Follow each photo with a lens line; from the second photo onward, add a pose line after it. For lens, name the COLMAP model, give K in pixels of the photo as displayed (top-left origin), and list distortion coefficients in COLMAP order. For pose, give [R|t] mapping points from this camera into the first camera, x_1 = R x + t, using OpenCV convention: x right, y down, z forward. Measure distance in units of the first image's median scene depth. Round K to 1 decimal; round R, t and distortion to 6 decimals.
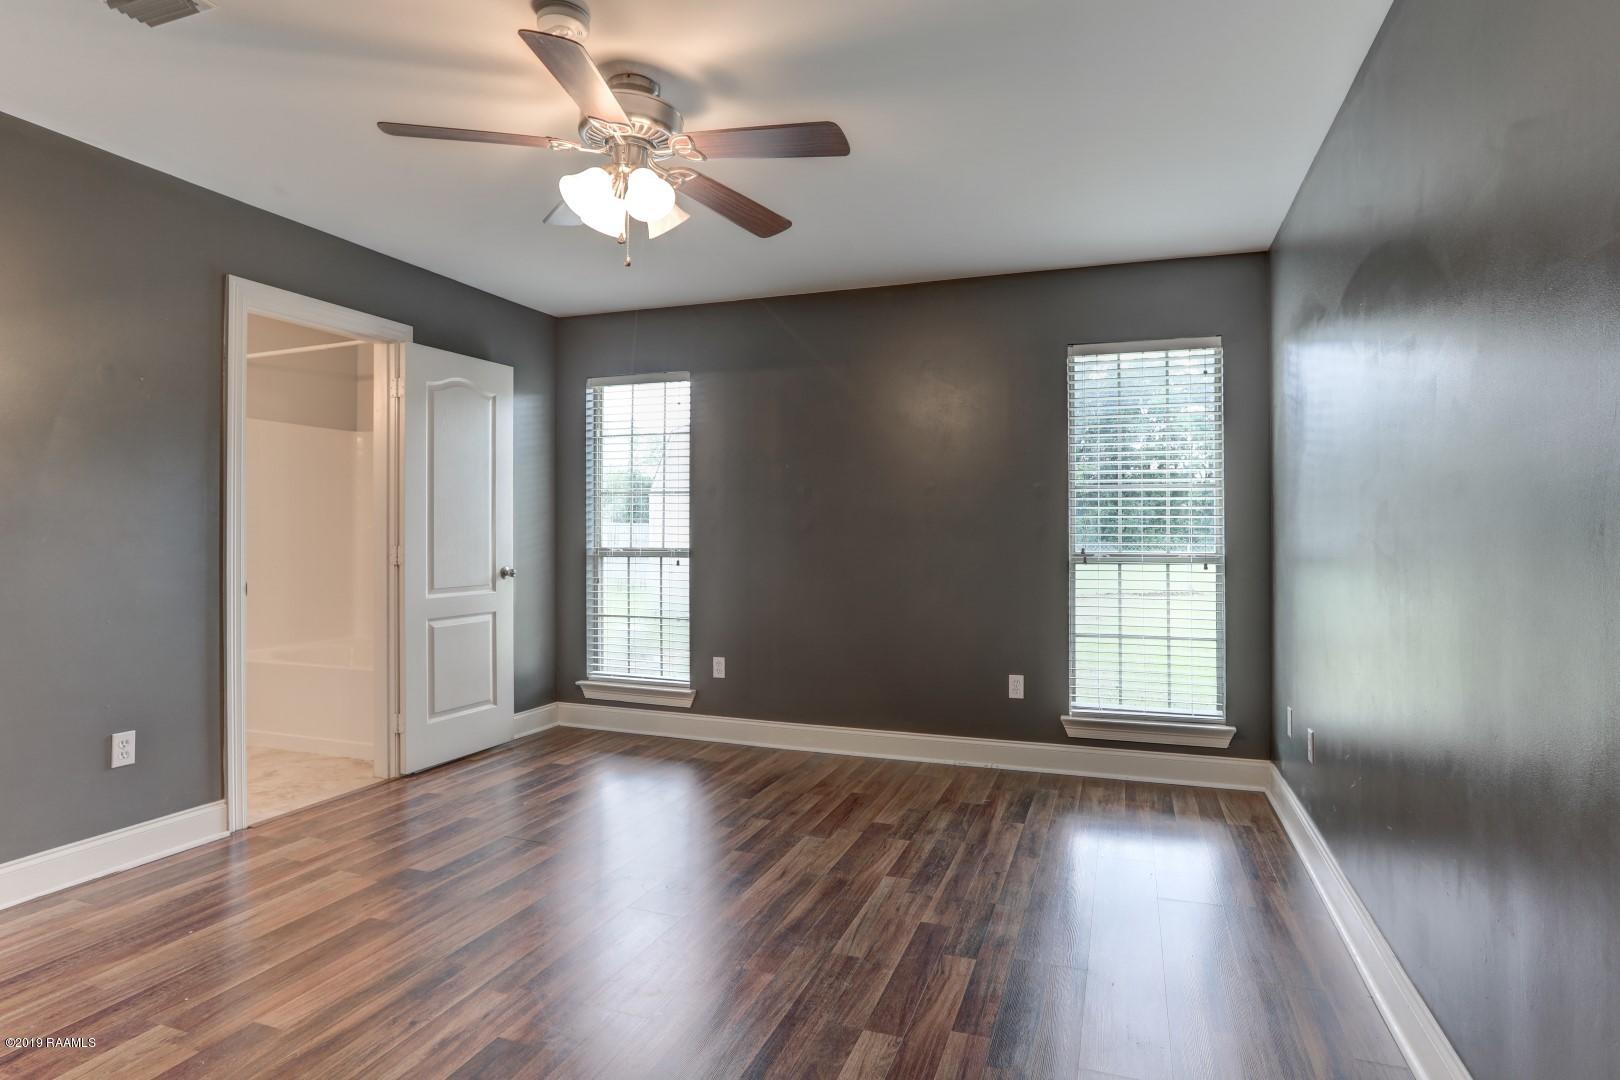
lens RADIAL K [[833.0, 0, 814.6], [0, 833.0, 518.2], [0, 0, 1]] dist [-0.023907, 0.000666]
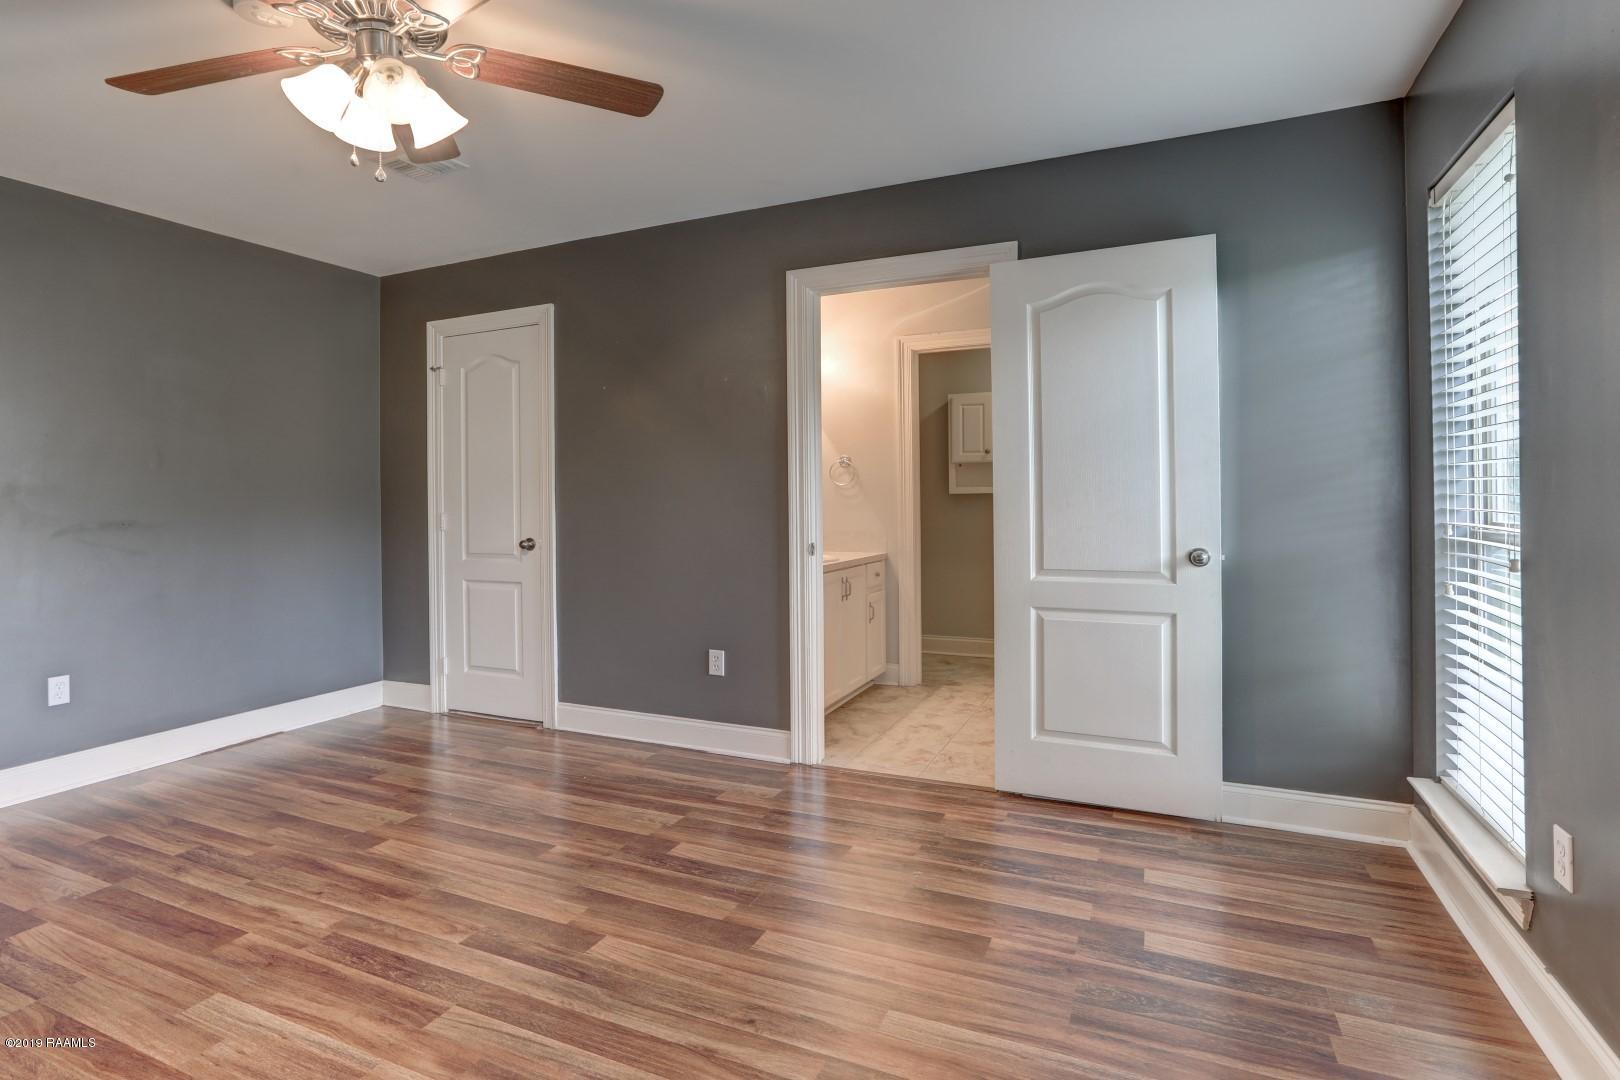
lens RADIAL K [[818.8, 0, 814.0], [0, 818.8, 505.0], [0, 0, 1]] dist [-0.048440, 0.031792]
pose [[-0.064871, 0.008283, -0.997859, 0.293173], [0.024681, 0.999673, 0.006694, 0.014075], [0.997588, -0.024194, -0.065055, 0.793056]]
